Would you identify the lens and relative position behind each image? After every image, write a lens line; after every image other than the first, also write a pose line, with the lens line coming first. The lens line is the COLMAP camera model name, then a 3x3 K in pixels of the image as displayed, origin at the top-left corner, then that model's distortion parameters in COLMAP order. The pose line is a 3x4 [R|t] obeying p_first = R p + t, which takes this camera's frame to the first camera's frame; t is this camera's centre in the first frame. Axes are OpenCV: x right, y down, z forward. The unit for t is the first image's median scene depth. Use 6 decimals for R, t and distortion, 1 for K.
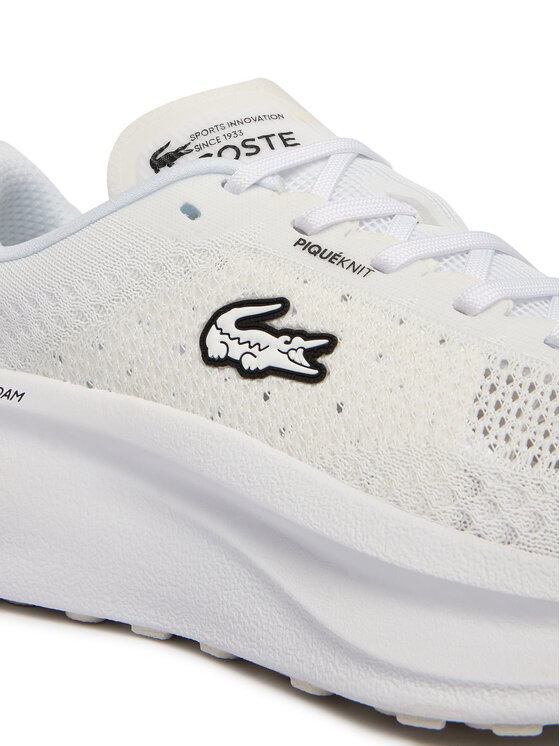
lens RADIAL K [[1241.3, 0, 280.2], [0, 1241.3, 369.8], [0, 0, 1]] dist [-0.054654, 0.000000]
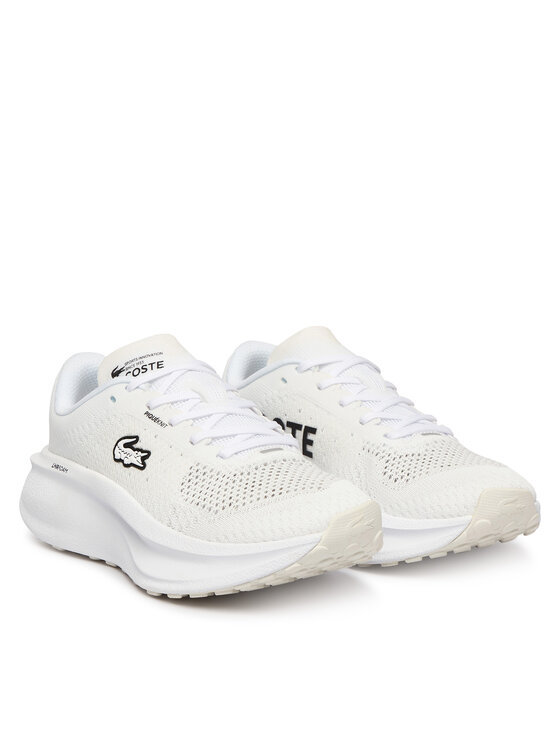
lens RADIAL K [[1568.0, 0, 280.0], [0, 1568.0, 373.1], [0, 0, 1]] dist [-0.338190, 0.000000]
pose [[0.916087, -0.015087, -0.400697, 1.549363], [0.018744, 0.999811, 0.005208, -0.196605], [0.400542, -0.012281, 0.916196, -1.814462]]
